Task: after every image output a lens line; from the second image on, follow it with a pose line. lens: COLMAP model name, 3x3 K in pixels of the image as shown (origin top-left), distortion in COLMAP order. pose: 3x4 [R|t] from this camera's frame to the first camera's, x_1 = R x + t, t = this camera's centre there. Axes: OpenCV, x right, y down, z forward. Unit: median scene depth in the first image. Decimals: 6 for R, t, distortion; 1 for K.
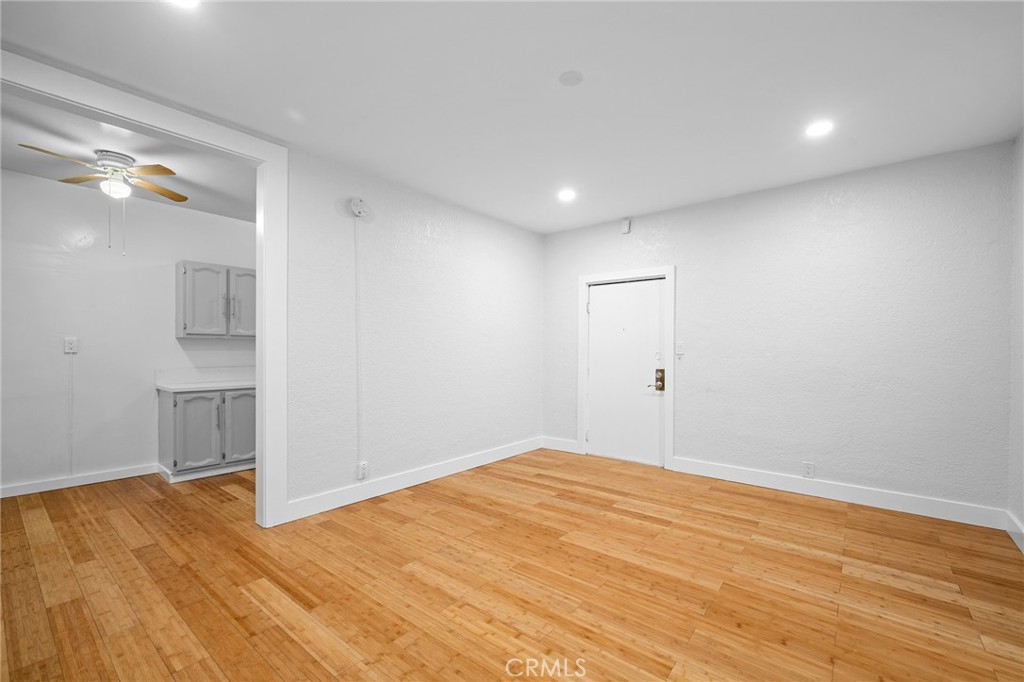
lens RADIAL K [[434.1, 0, 512.2], [0, 434.1, 354.1], [0, 0, 1]] dist [-0.003001, 0.000460]
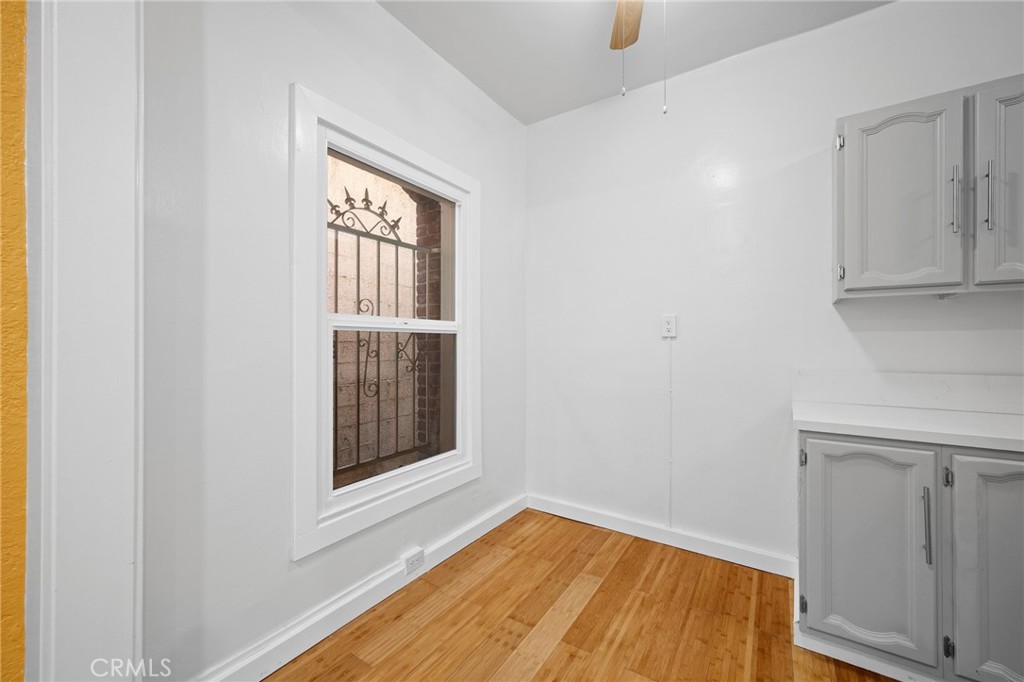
lens RADIAL K [[416.3, 0, 520.9], [0, 416.3, 340.1], [0, 0, 1]] dist [0.000892, 0.000220]
pose [[0.137188, -0.011636, -0.990477, -0.394885], [-0.013488, 0.999816, -0.013614, 0.011794], [0.990453, 0.015227, 0.137006, 0.632924]]
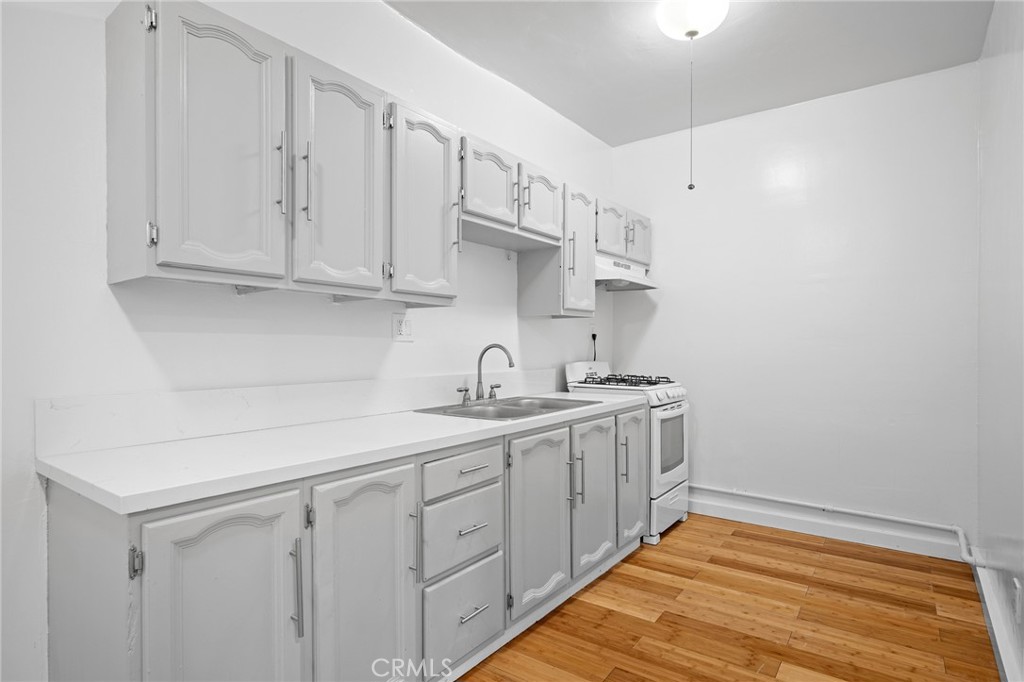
lens RADIAL K [[526.7, 0, 507.2], [0, 526.7, 355.3], [0, 0, 1]] dist [-0.005231, -0.000592]
pose [[0.997713, -0.005611, 0.067364, -0.564306], [0.005681, 0.999984, -0.000838, 0.010100], [-0.067359, 0.001219, 0.997728, 0.670486]]
